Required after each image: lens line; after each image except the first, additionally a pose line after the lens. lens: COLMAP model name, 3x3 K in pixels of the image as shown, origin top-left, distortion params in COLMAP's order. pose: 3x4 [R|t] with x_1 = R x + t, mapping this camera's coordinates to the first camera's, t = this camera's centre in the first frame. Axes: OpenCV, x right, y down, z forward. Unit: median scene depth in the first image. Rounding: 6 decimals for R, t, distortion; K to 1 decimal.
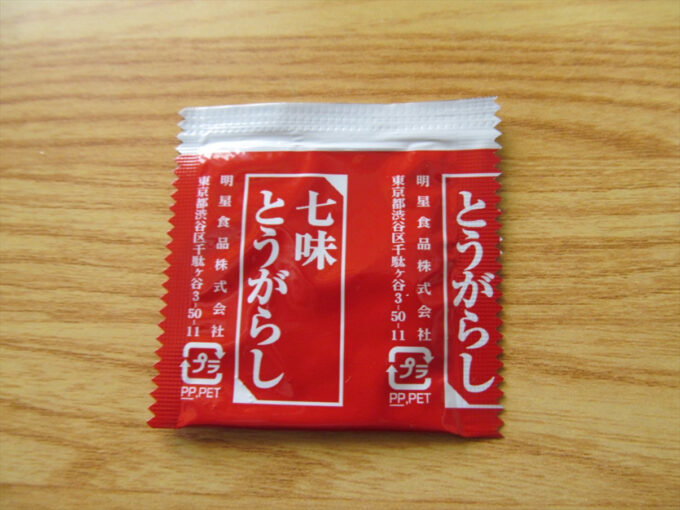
lens RADIAL K [[569.8, 0, 339.7], [0, 569.8, 254.0], [0, 0, 1]] dist [-0.047288, 0.004411]
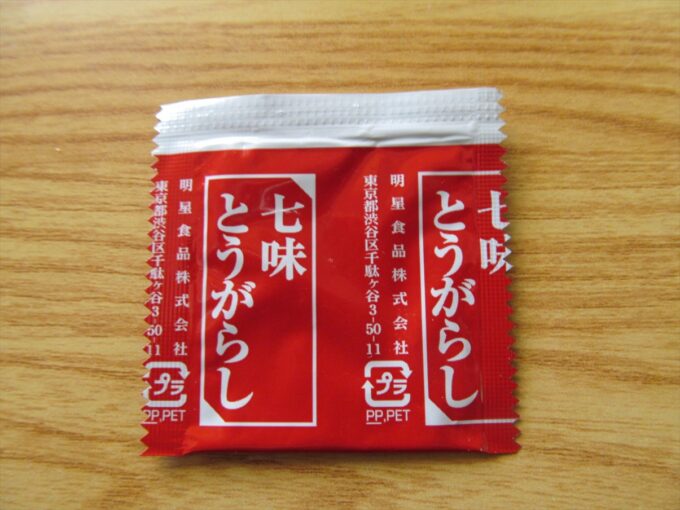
lens RADIAL K [[569.8, 0, 339.7], [0, 569.8, 254.0], [0, 0, 1]] dist [-0.047288, 0.004411]
pose [[0.998613, -0.015899, 0.050195, -0.135705], [0.014936, 0.999698, 0.019499, -0.024678], [-0.050490, -0.018722, 0.998549, 0.074970]]
